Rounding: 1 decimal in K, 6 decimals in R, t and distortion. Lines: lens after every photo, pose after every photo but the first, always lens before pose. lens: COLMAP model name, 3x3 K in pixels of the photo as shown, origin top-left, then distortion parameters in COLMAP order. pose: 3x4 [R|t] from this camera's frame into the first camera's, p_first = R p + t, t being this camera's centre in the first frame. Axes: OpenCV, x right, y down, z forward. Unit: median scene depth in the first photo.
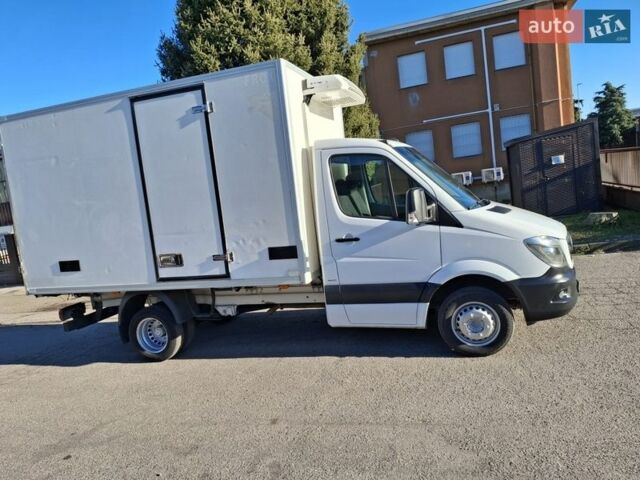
lens RADIAL K [[490.8, 0, 317.4], [0, 490.8, 240.8], [0, 0, 1]] dist [0.050622, -0.139712]
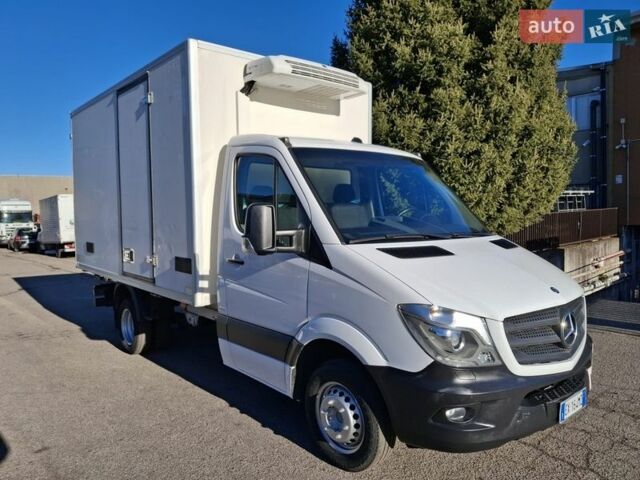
lens RADIAL K [[490.8, 0, 317.4], [0, 490.8, 240.8], [0, 0, 1]] dist [0.050622, -0.139712]
pose [[0.839798, 0.132398, -0.526507, 0.552663], [-0.141362, 0.989682, 0.023394, -0.068187], [0.524172, 0.054782, 0.849849, 0.372355]]
